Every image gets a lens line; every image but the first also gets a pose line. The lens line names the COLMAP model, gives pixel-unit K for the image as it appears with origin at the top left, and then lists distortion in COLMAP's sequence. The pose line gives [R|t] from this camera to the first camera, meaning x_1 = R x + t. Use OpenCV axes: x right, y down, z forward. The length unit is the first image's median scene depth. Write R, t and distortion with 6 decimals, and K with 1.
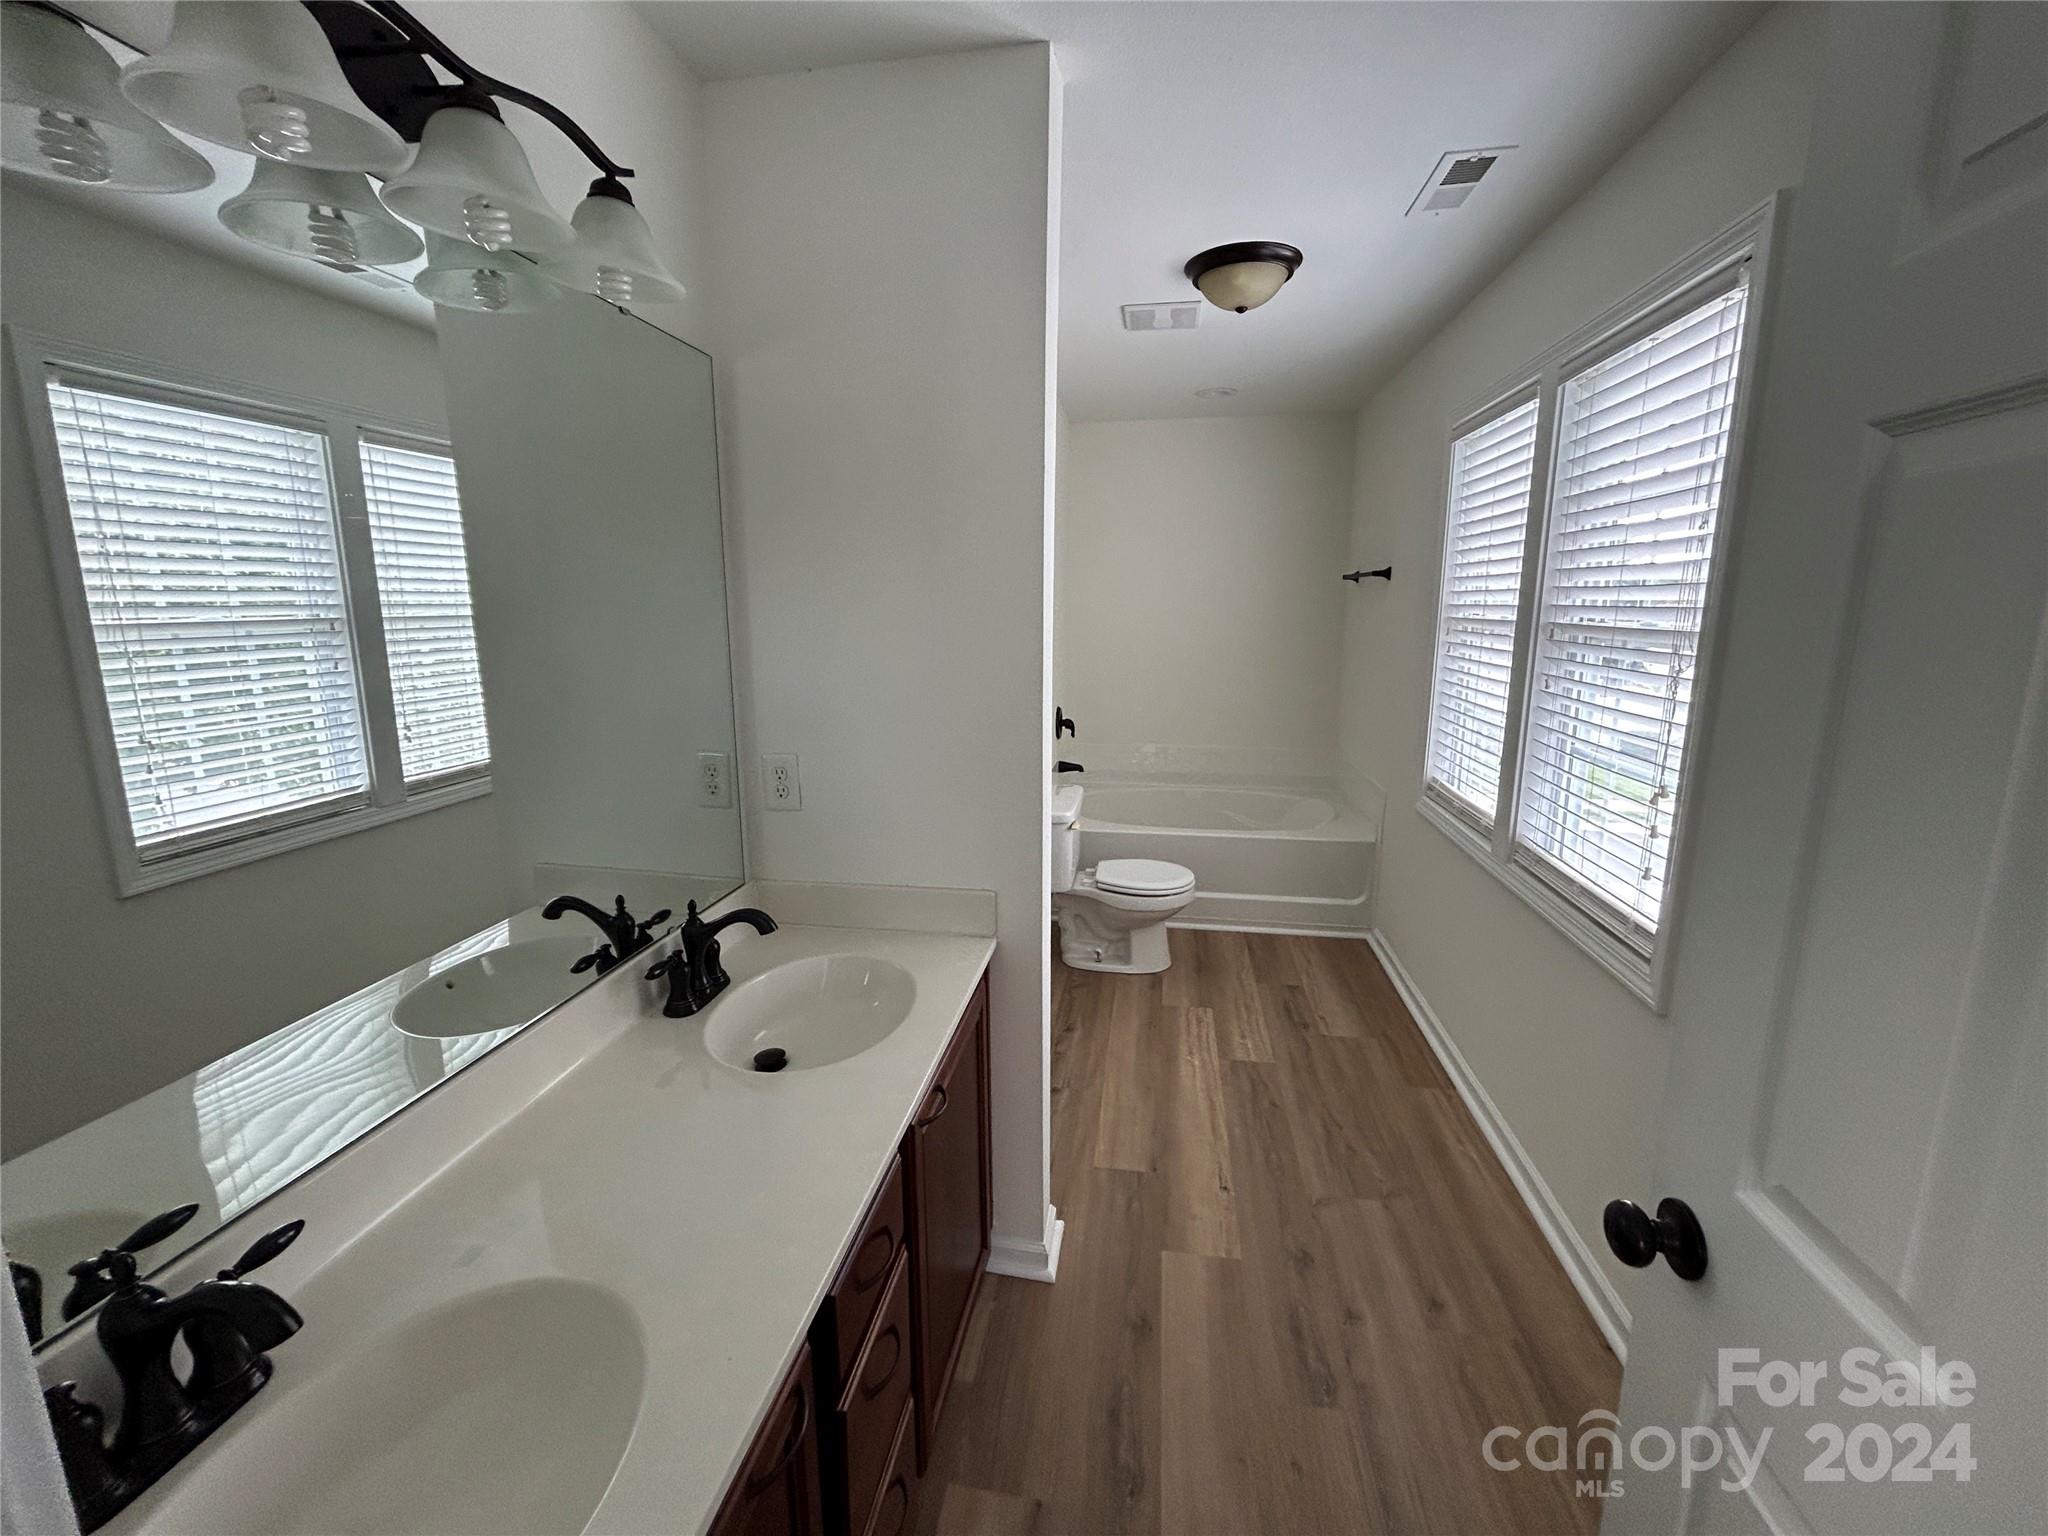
lens RADIAL K [[830.3, 0, 1010.7], [0, 830.3, 756.6], [0, 0, 1]] dist [-0.002659, 0.000555]
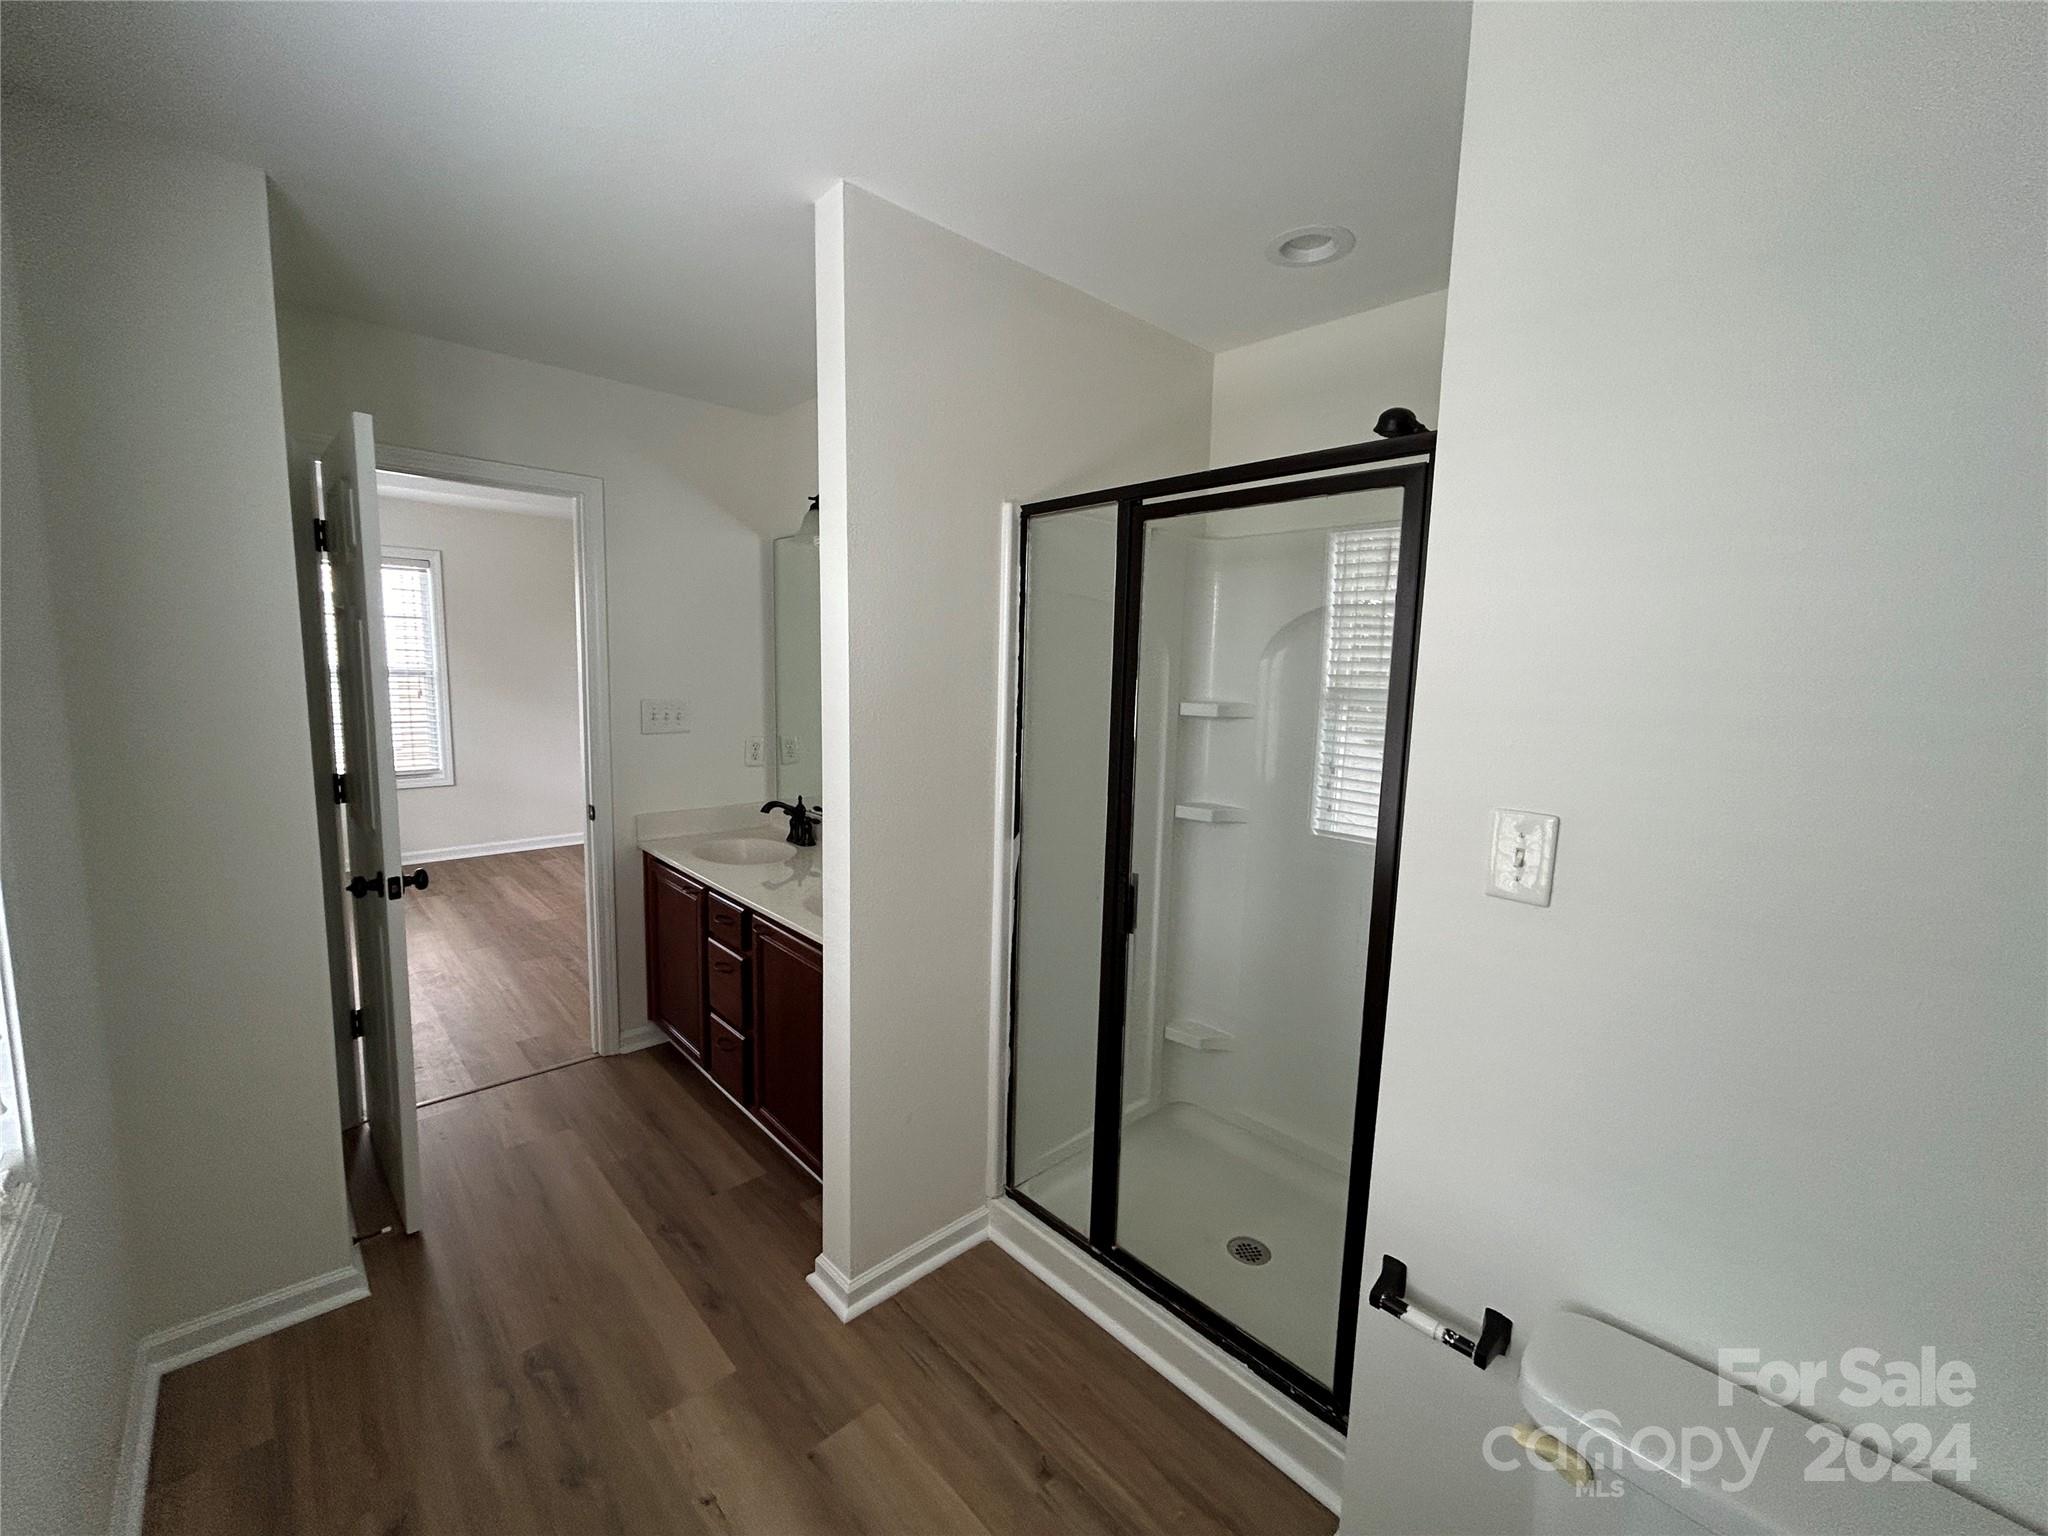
lens RADIAL K [[830.3, 0, 1017.6], [0, 830.3, 769.5], [0, 0, 1]] dist [-0.002659, 0.000555]
pose [[-0.597648, 0.074894, -0.798253, 0.393524], [-0.175804, 0.959156, 0.221613, -0.163043], [0.782246, 0.272782, -0.560072, 0.919664]]
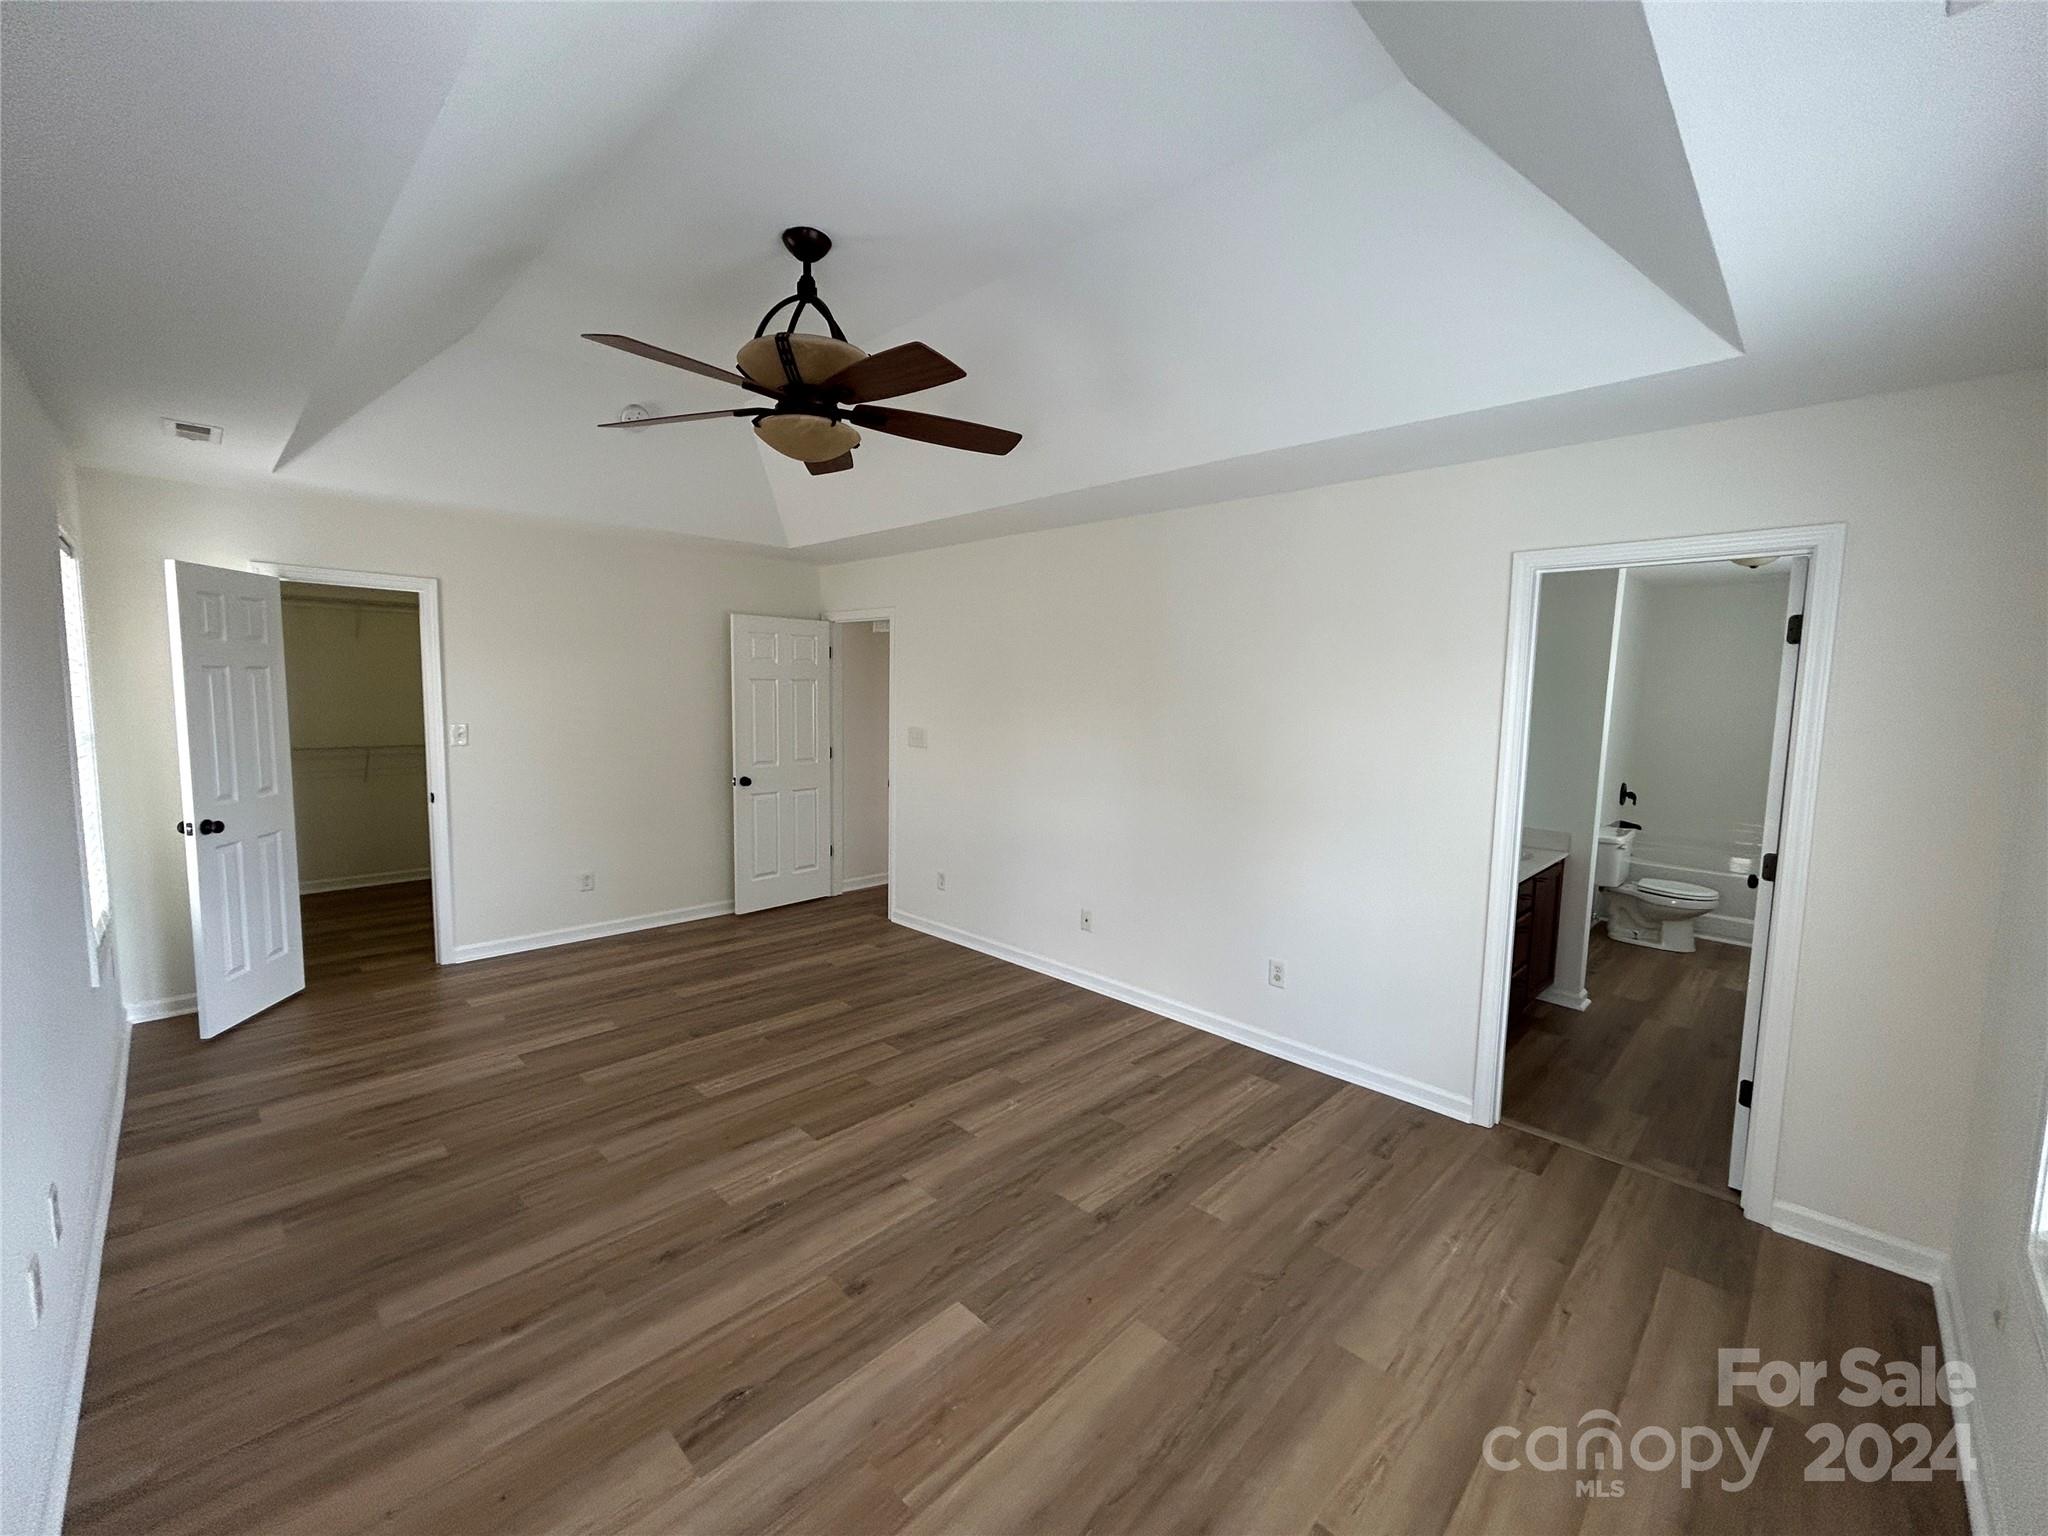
lens RADIAL K [[830.3, 0, 1025.2], [0, 830.3, 764.1], [0, 0, 1]] dist [-0.002659, 0.000555]
pose [[0.823890, 0.071607, -0.562208, 0.012752], [-0.124884, 0.990541, -0.056849, 0.158098], [0.552819, 0.117048, 0.825040, -1.003301]]
